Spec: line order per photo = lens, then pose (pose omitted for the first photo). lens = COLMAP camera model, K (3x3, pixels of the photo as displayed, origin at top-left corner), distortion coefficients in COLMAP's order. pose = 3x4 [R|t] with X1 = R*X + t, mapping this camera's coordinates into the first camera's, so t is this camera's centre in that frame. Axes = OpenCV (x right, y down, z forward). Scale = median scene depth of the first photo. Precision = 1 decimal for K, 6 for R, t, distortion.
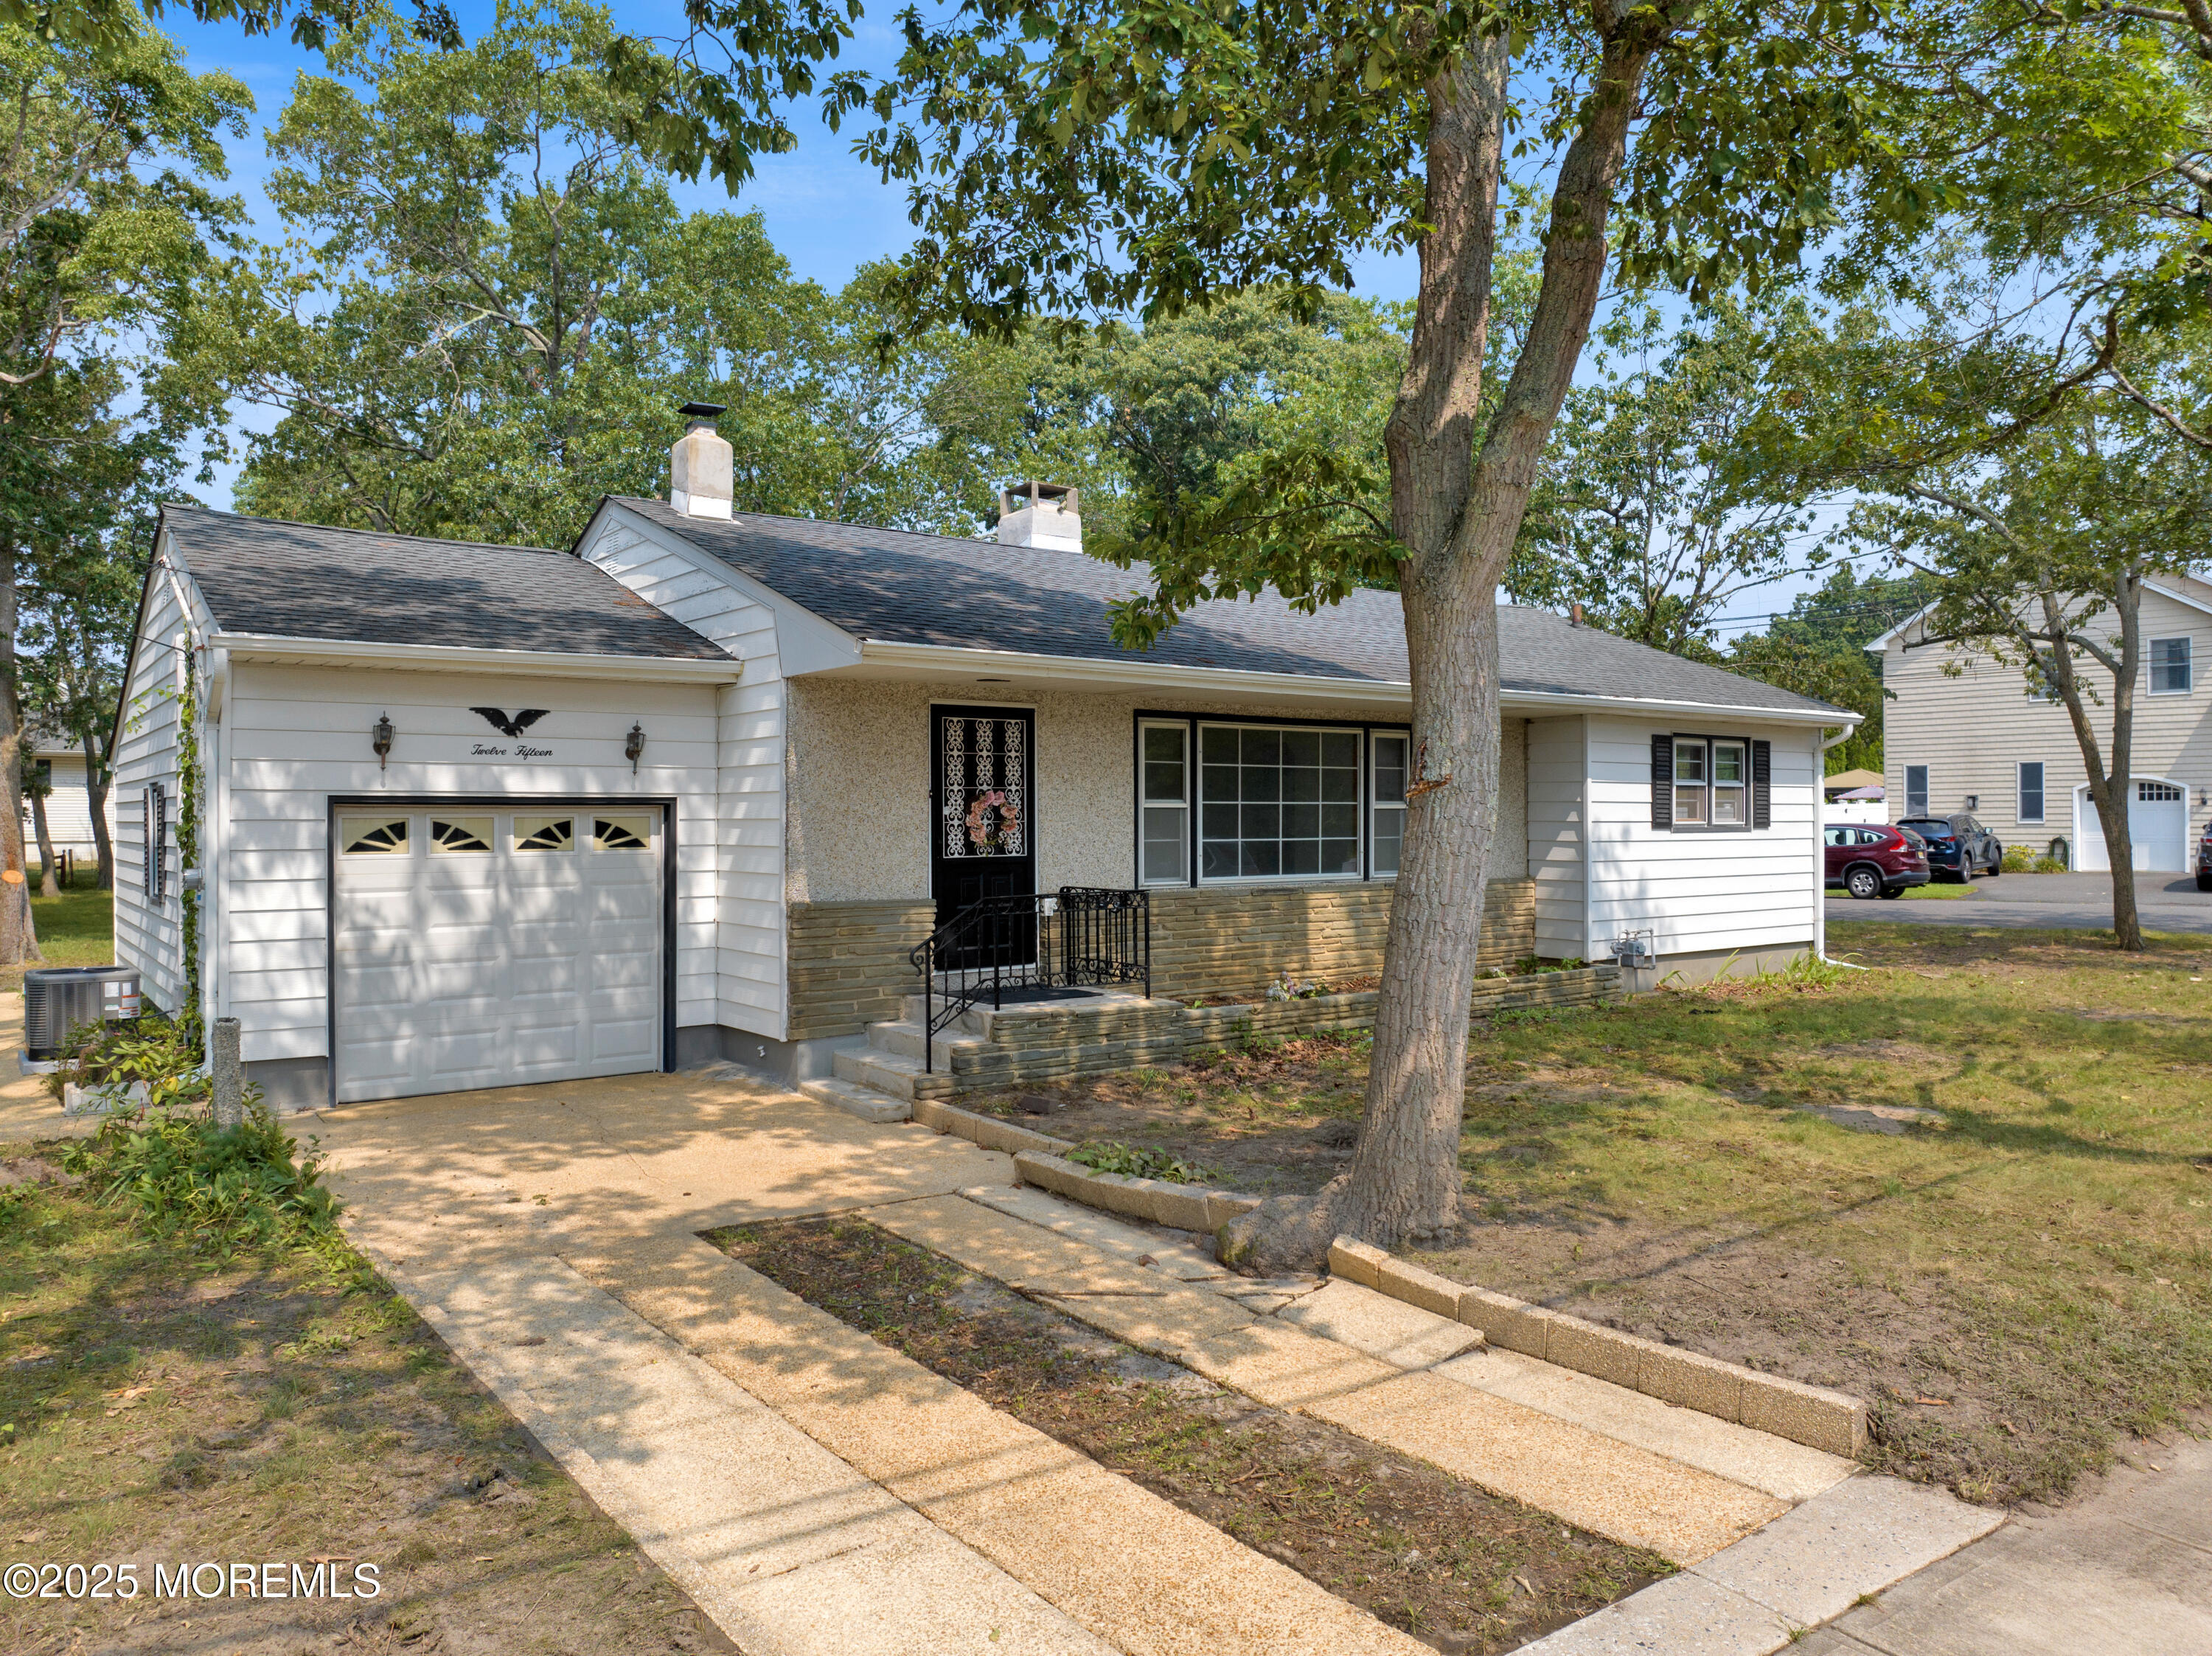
lens RADIAL K [[1556.7, 0, 1106.0], [0, 1556.7, 828.0], [0, 0, 1]] dist [0.002915, 0.001340]
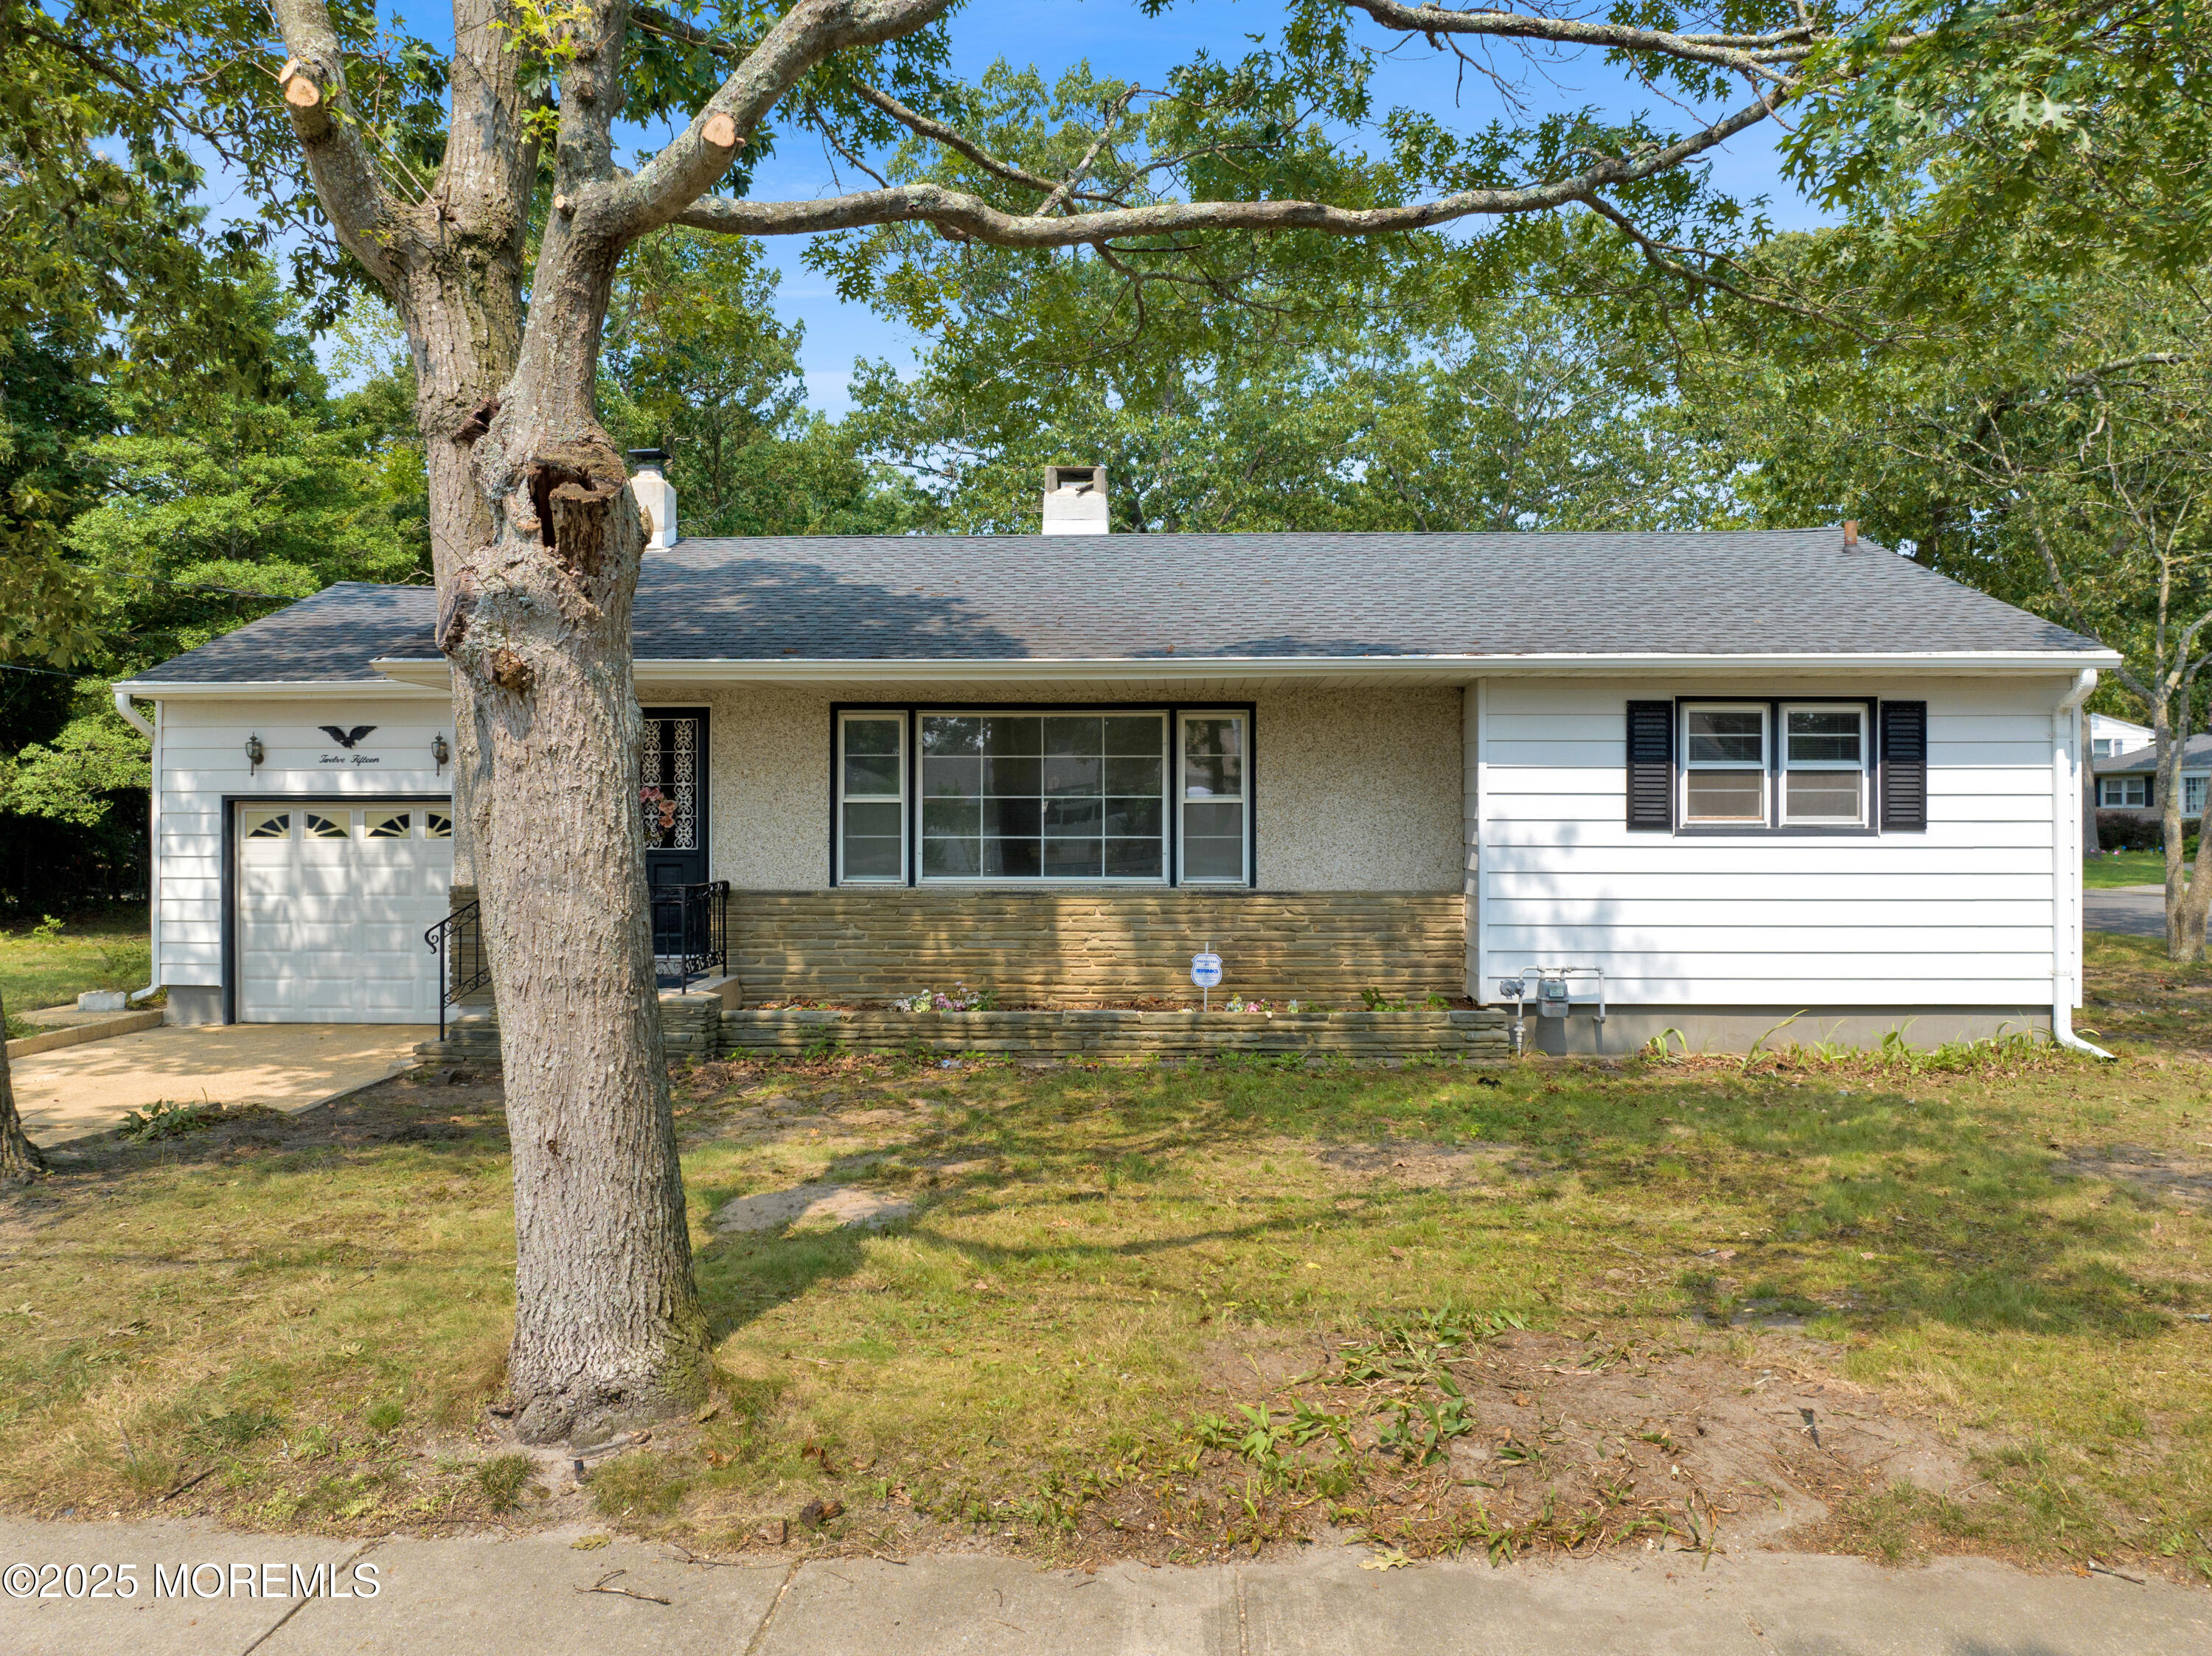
lens RADIAL K [[1566.9, 0, 1106.0], [0, 1566.9, 828.0], [0, 0, 1]] dist [-0.011177, -0.002751]
pose [[0.774591, 0.008211, -0.632410, 0.814224], [-0.006139, 0.999966, 0.005465, -0.003793], [0.632433, -0.000351, 0.774615, 0.363112]]
